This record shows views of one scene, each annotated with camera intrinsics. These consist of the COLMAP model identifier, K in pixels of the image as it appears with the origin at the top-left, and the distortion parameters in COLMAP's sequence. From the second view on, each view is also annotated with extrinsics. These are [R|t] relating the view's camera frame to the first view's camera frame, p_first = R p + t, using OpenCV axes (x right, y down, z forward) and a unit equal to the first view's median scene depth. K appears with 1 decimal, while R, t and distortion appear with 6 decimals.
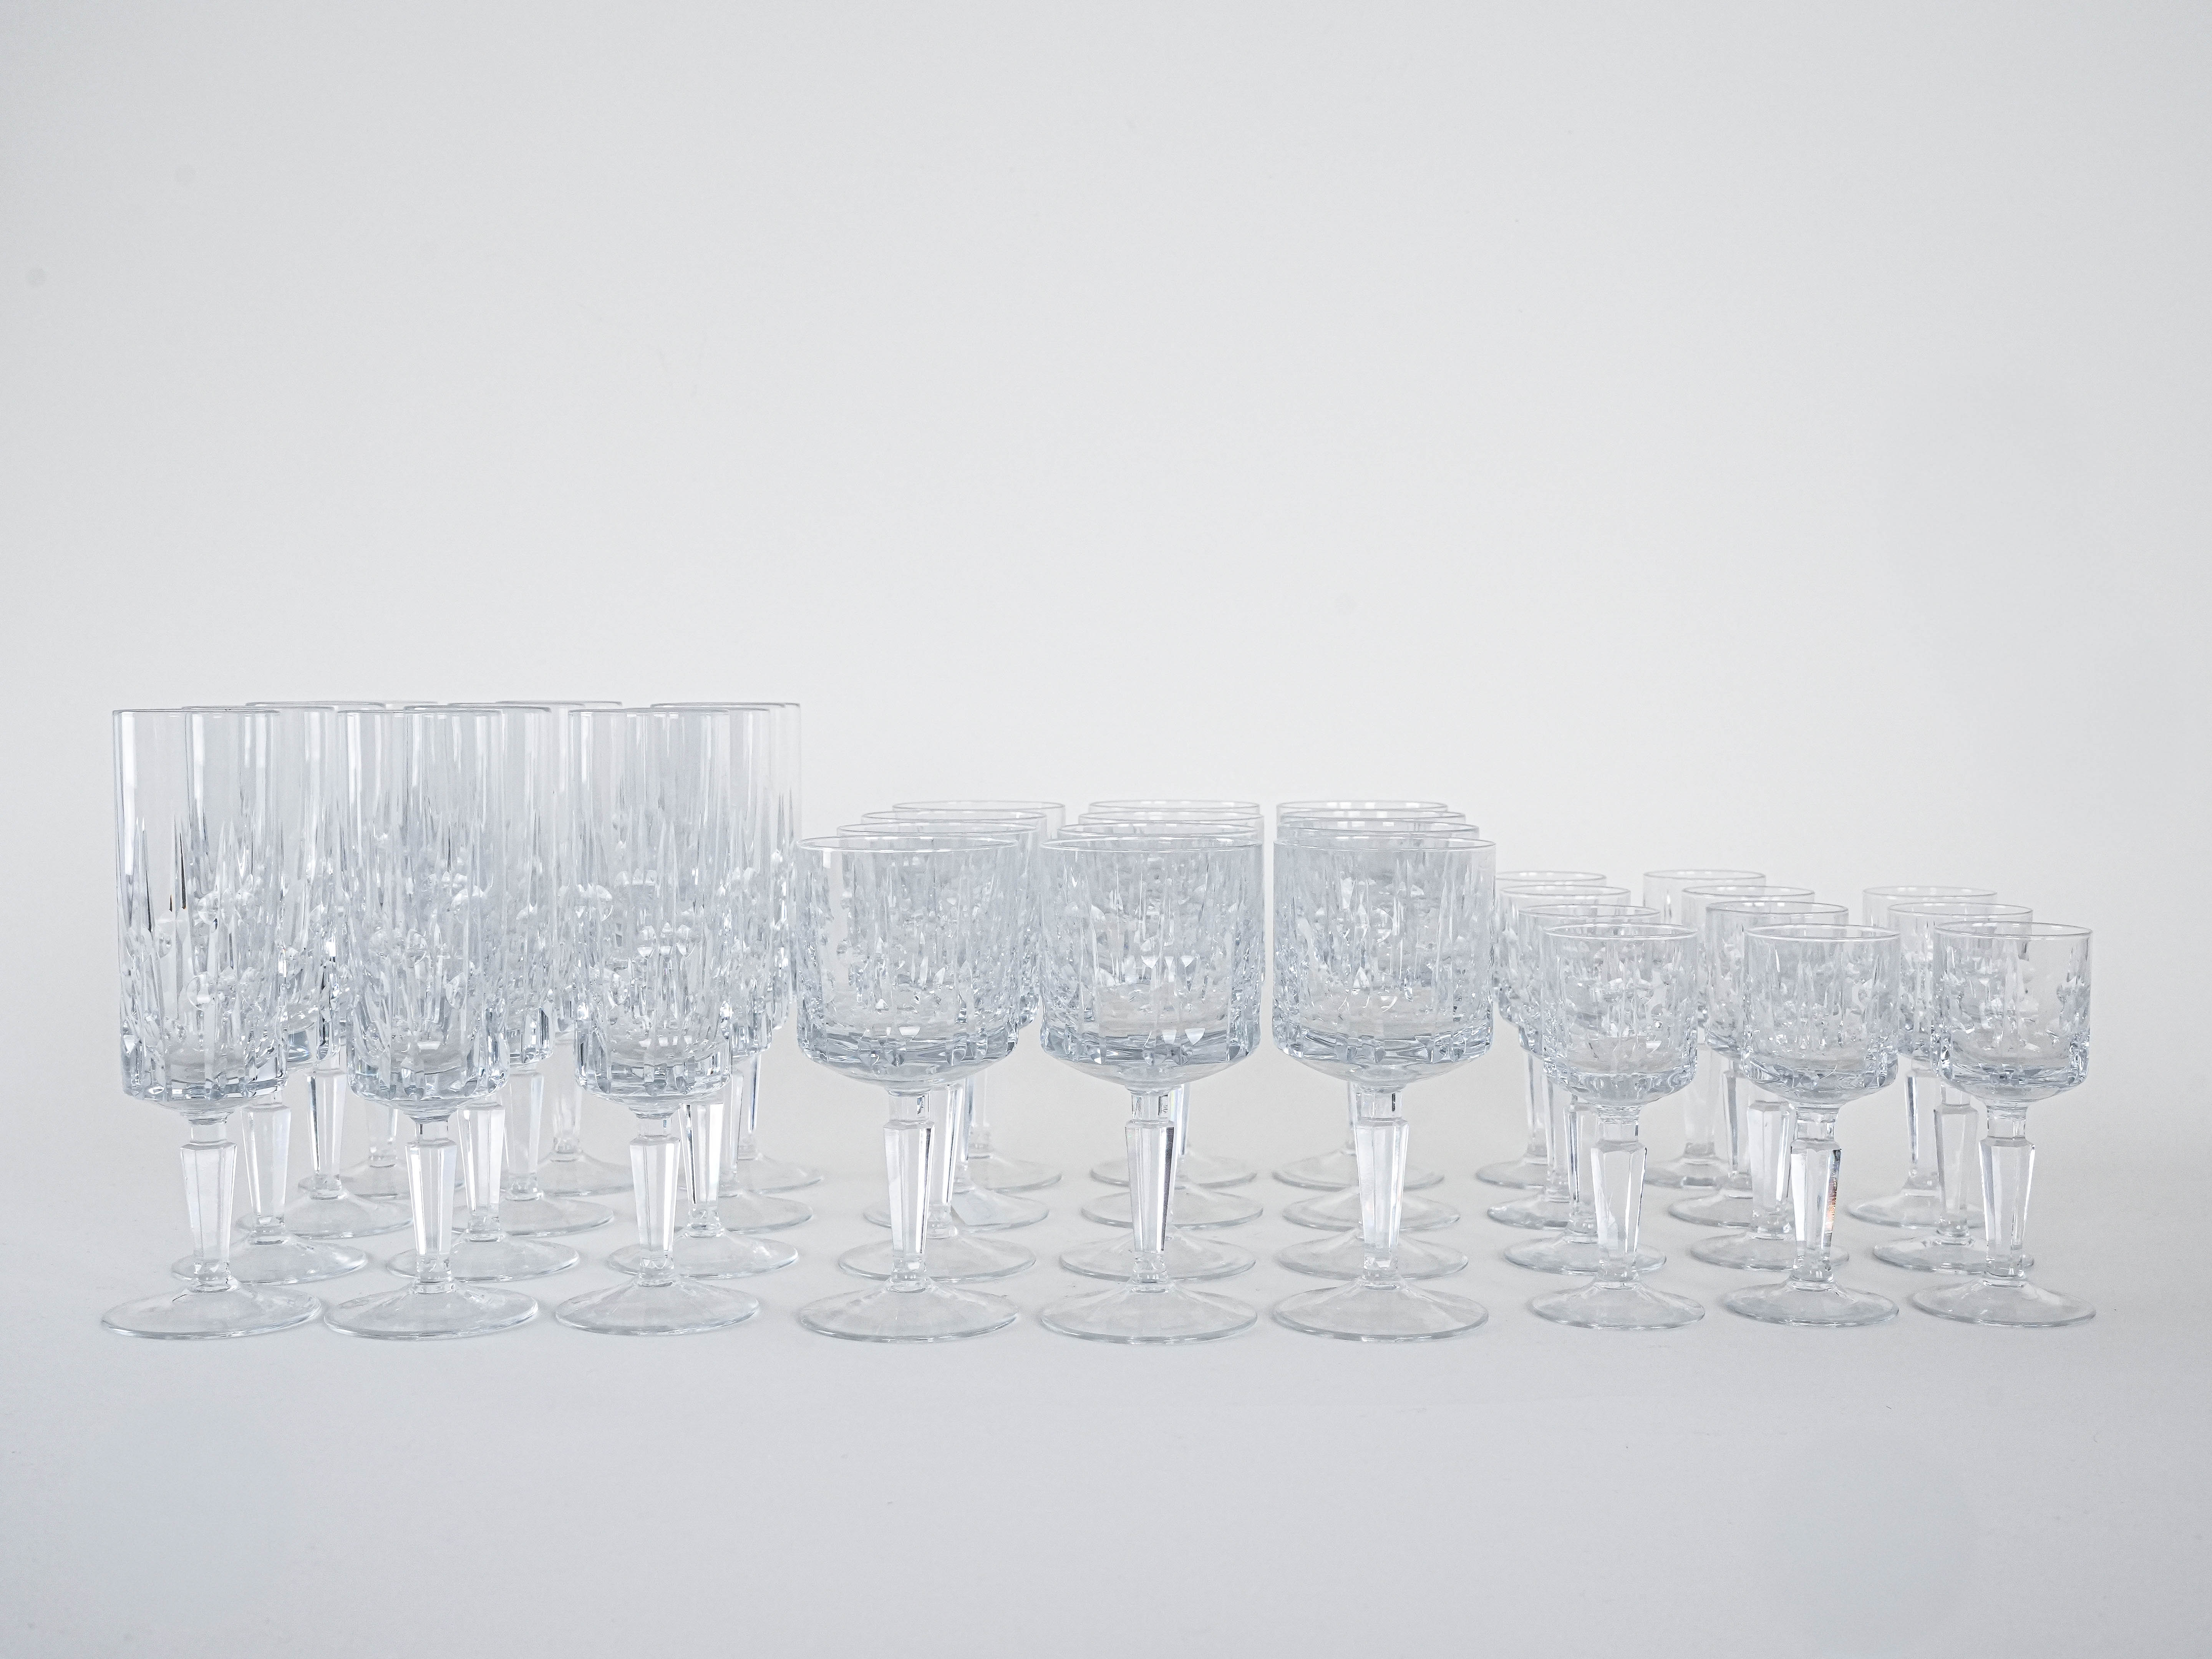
lens RADIAL K [[2382.7, 0, 1165.5], [0, 2382.7, 889.1], [0, 0, 1]] dist [-0.018385, 0.012198]
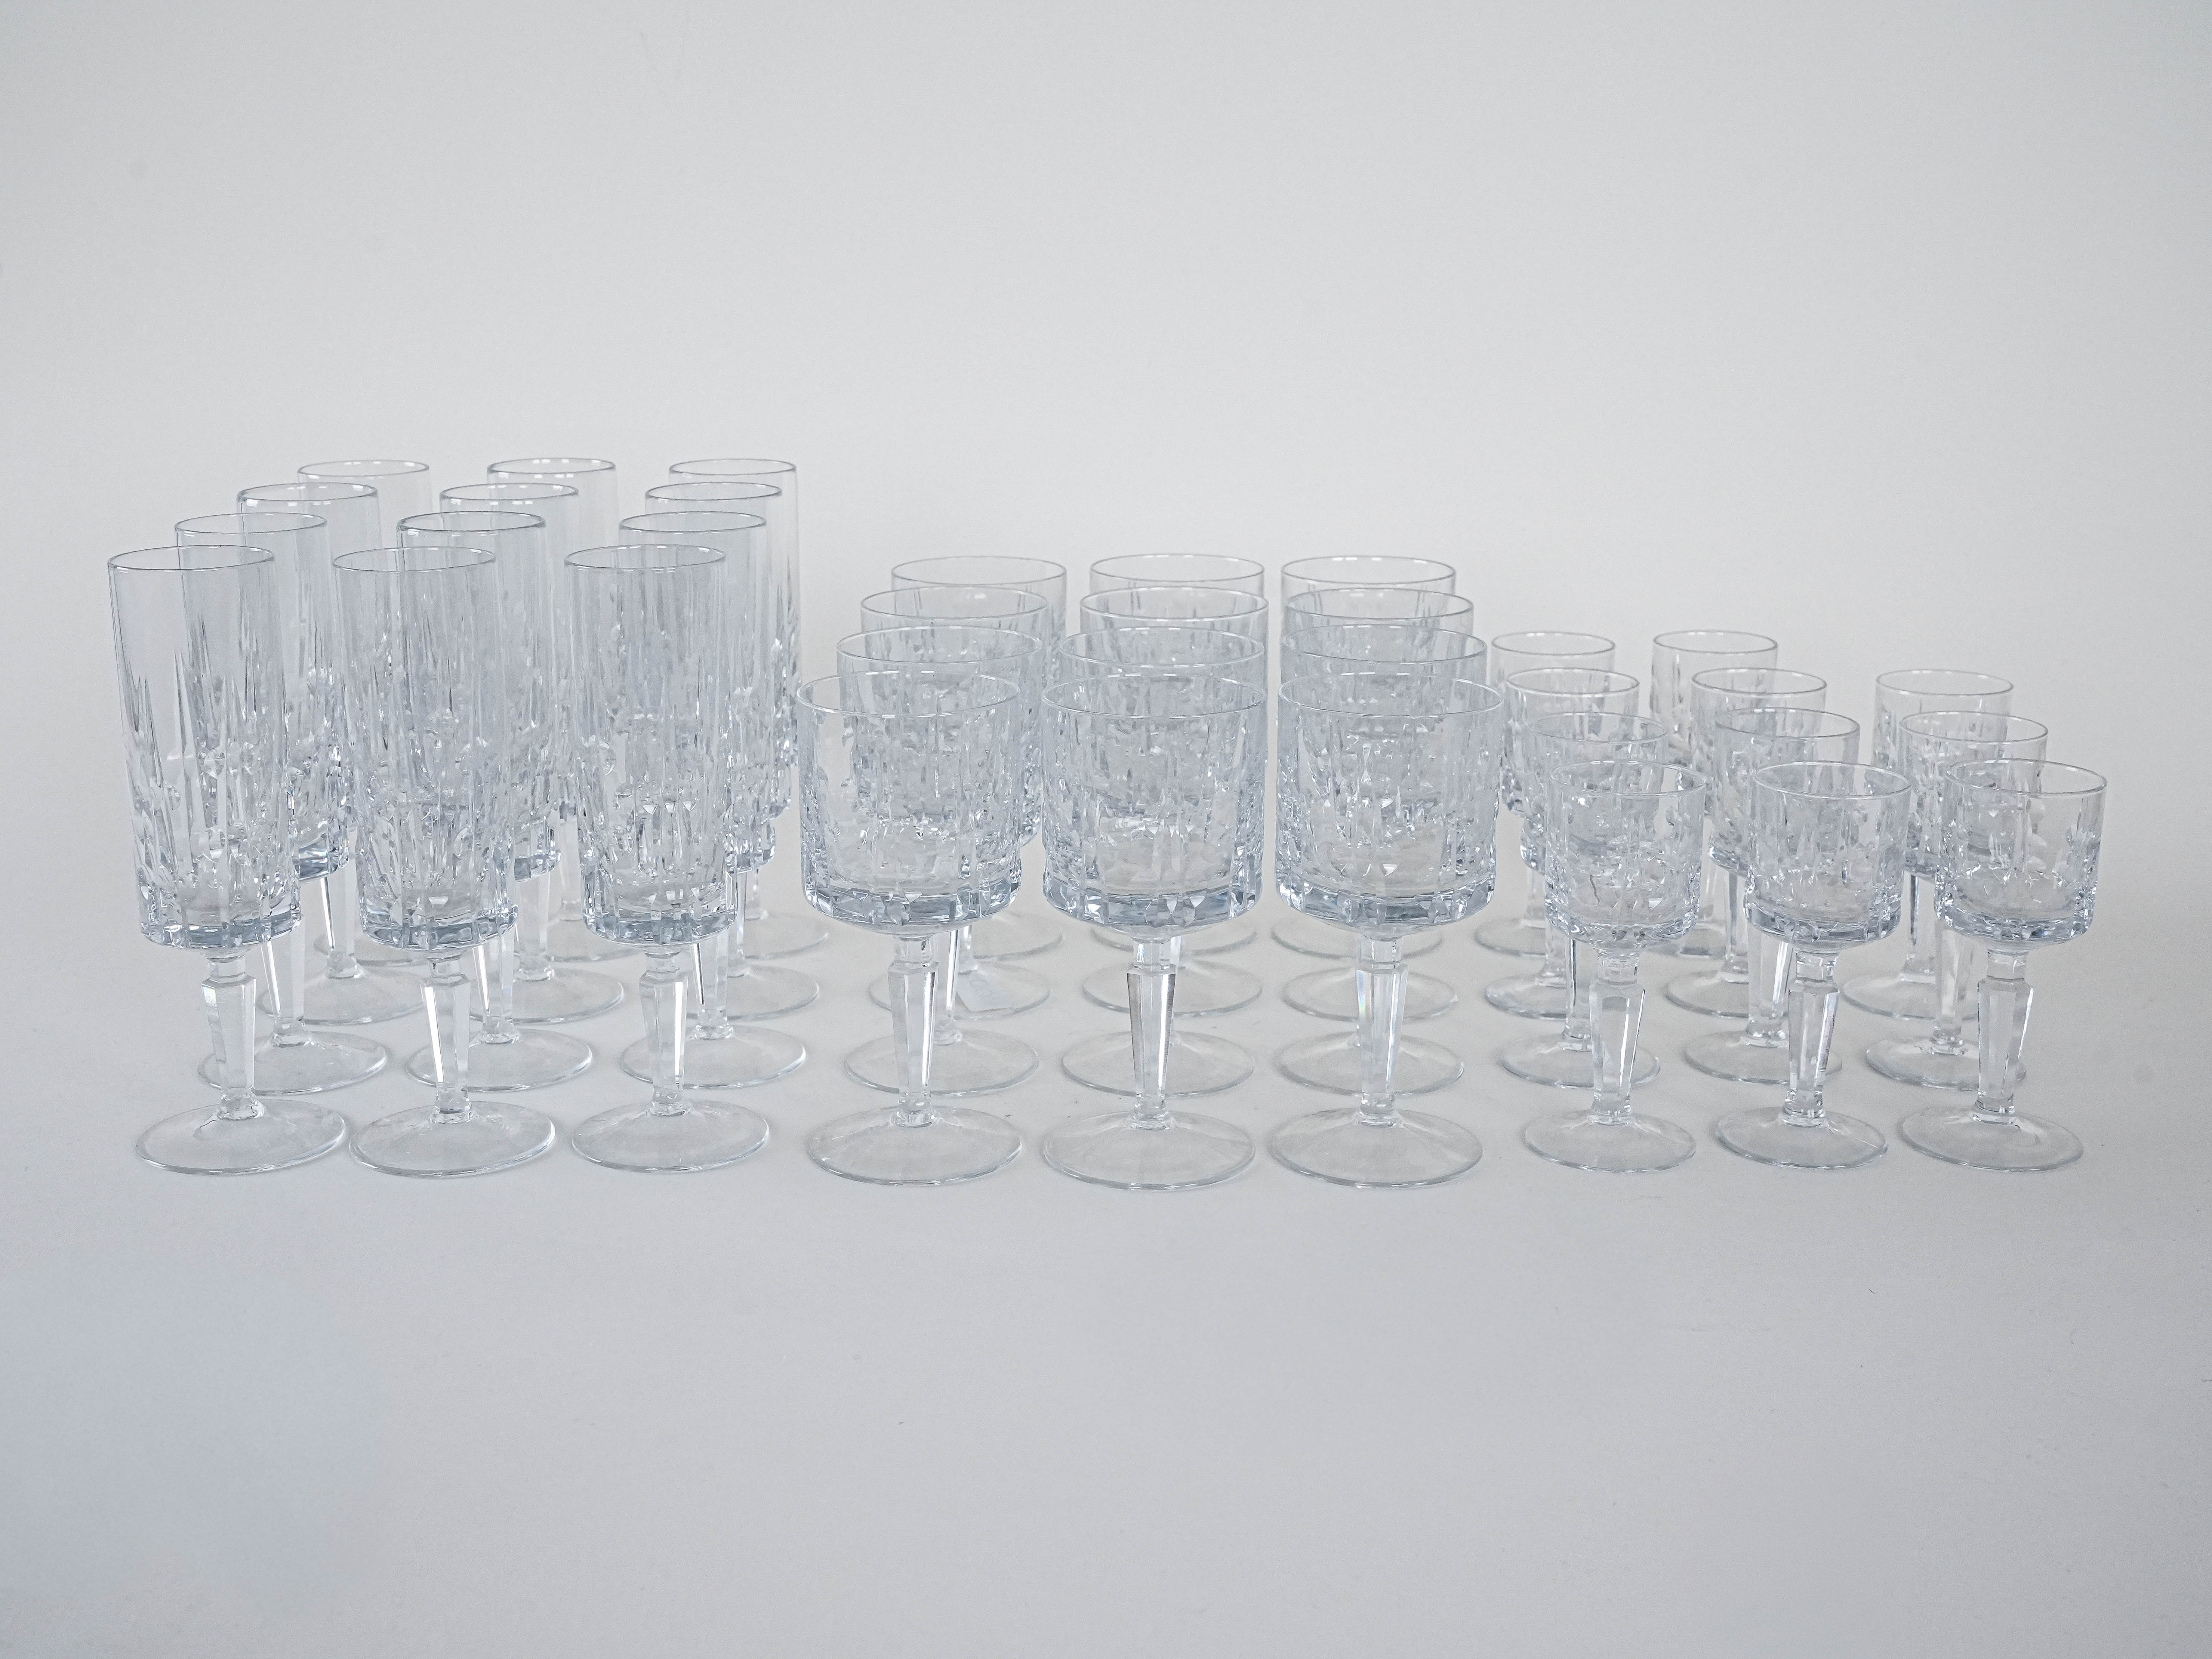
lens RADIAL K [[2391.0, 0, 1106.0], [0, 2391.0, 829.5], [0, 0, 1]] dist [-0.006920, -0.011848]
pose [[0.999709, 0.006828, -0.023155, -0.002658], [-0.002858, 0.985898, 0.167324, -0.124034], [0.023971, -0.167209, 0.985630, 0.009349]]
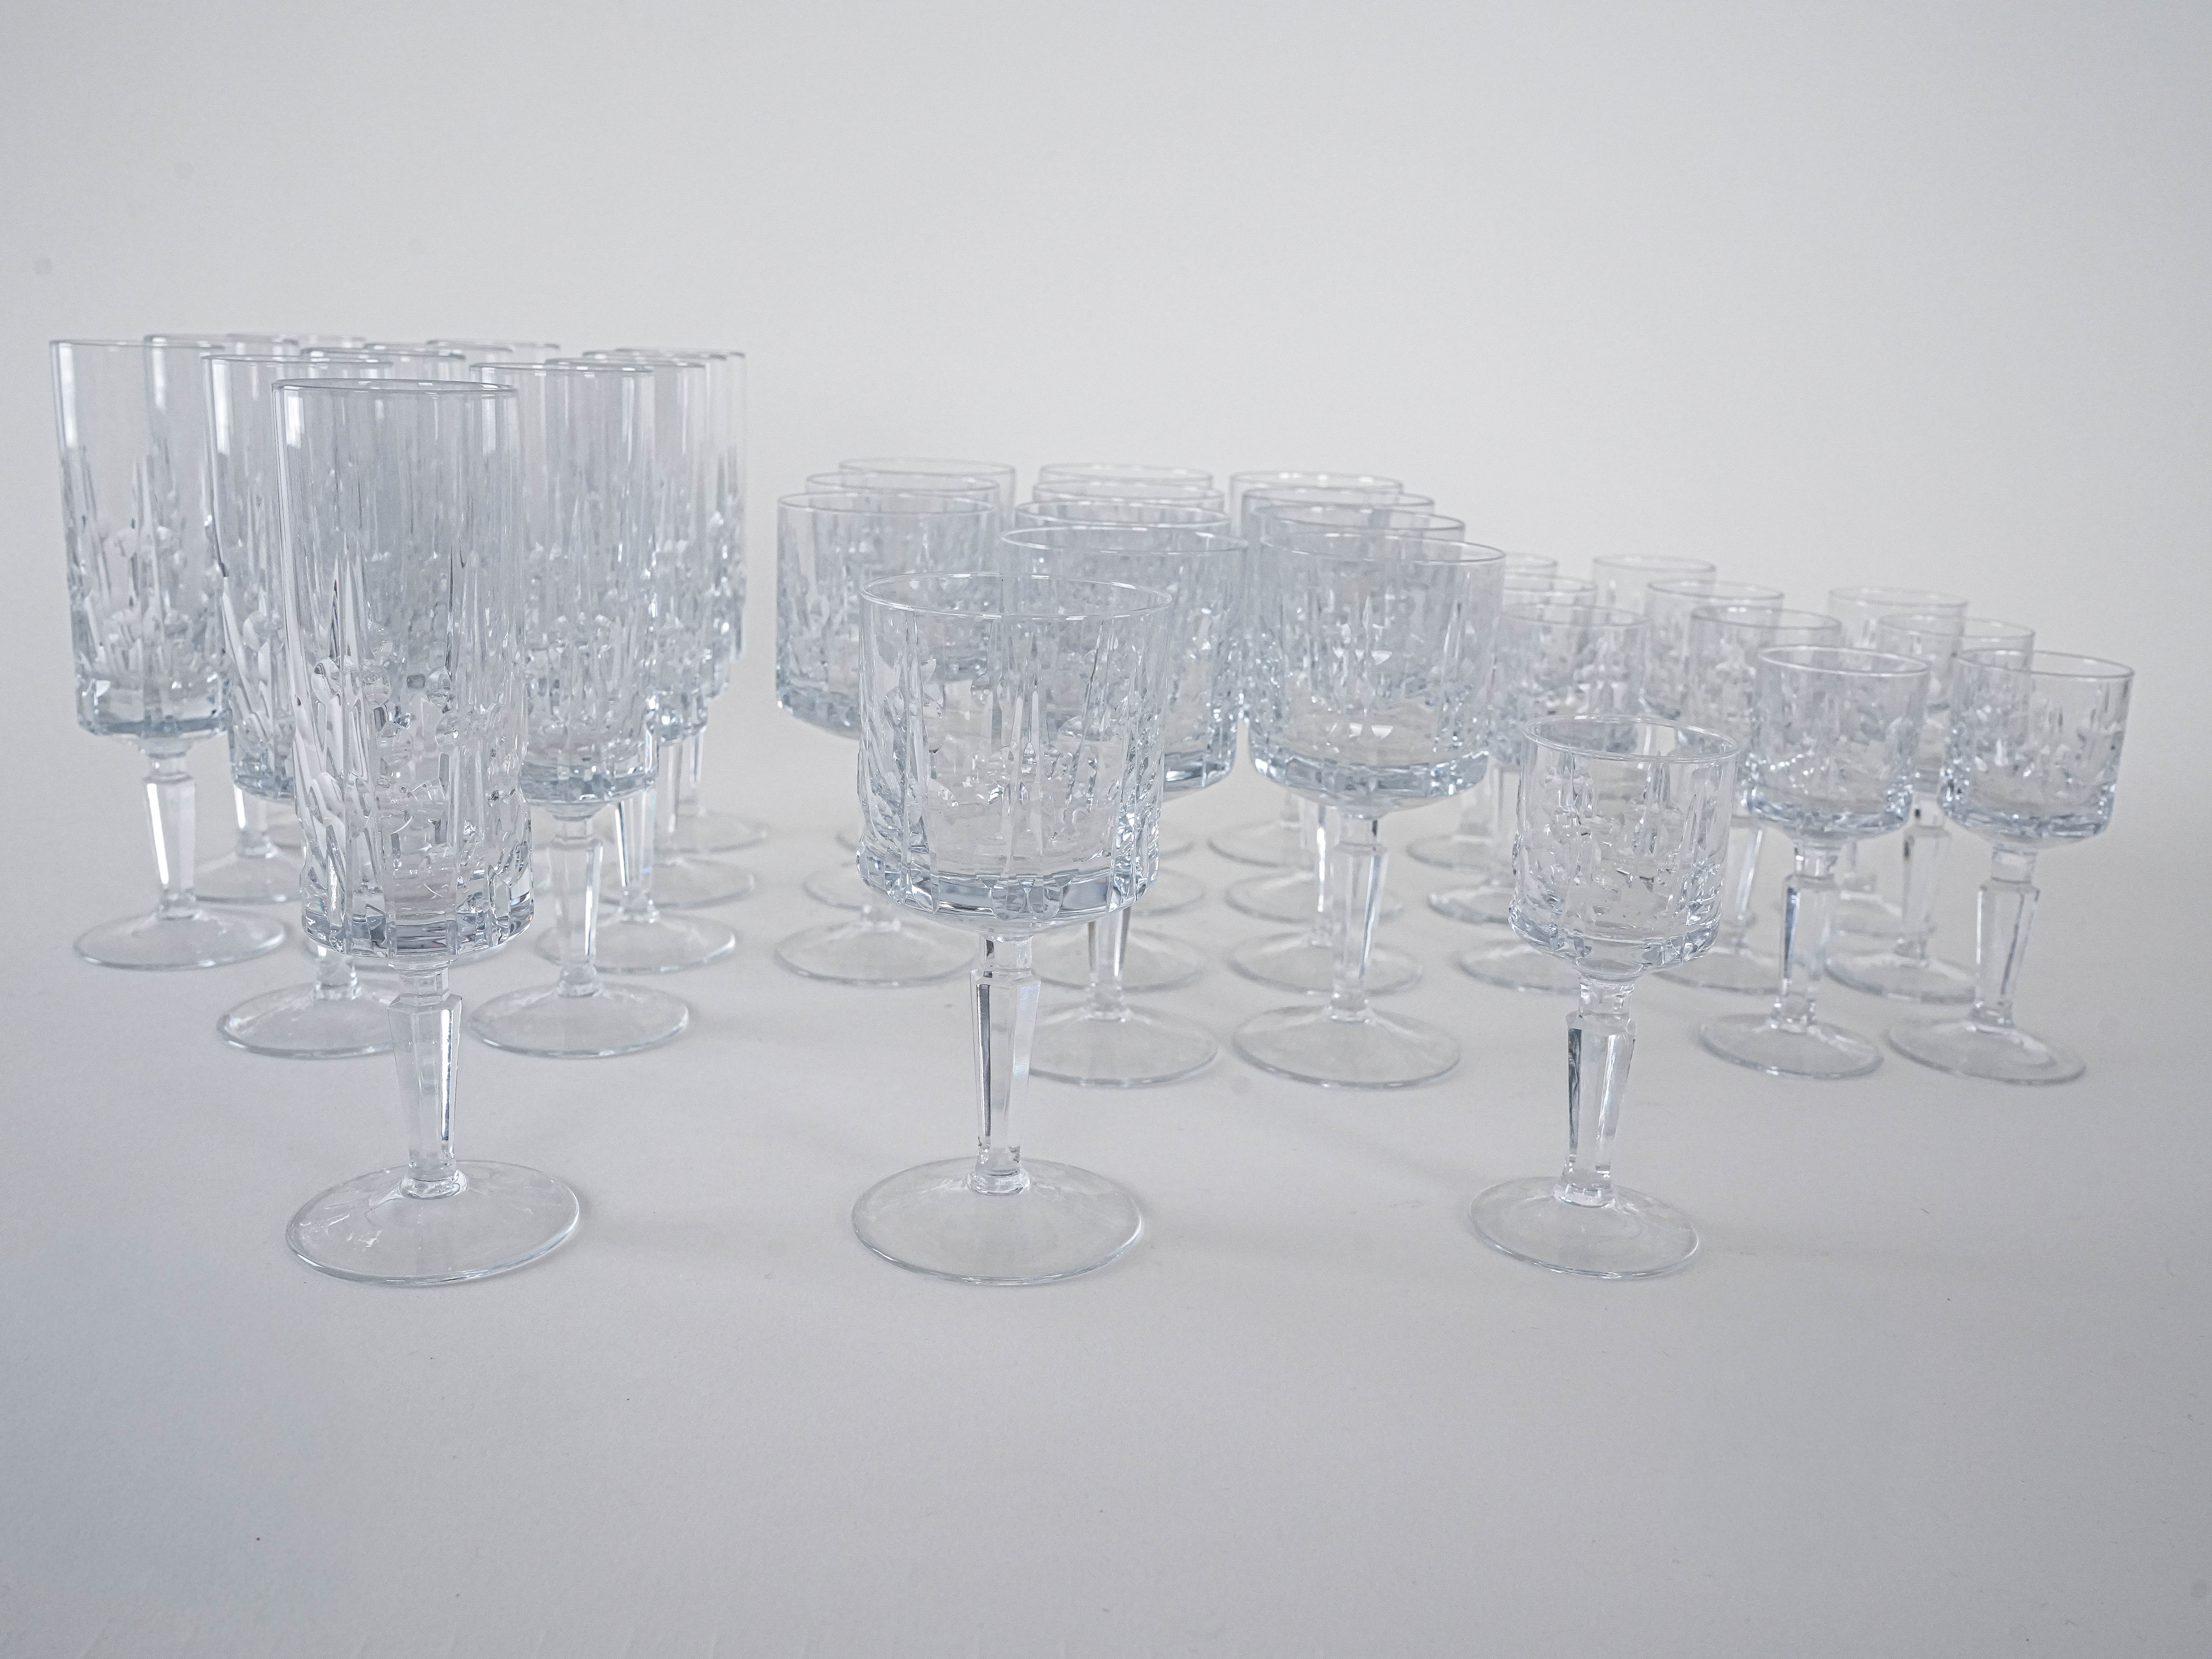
lens RADIAL K [[1911.7, 0, 1106.0], [0, 1911.7, 829.5], [0, 0, 1]] dist [-0.001208, -0.010442]
pose [[0.999116, 0.032038, 0.027202, -0.028050], [-0.036220, 0.984669, 0.170634, -0.032583], [-0.021318, -0.171468, 0.984959, 0.258956]]
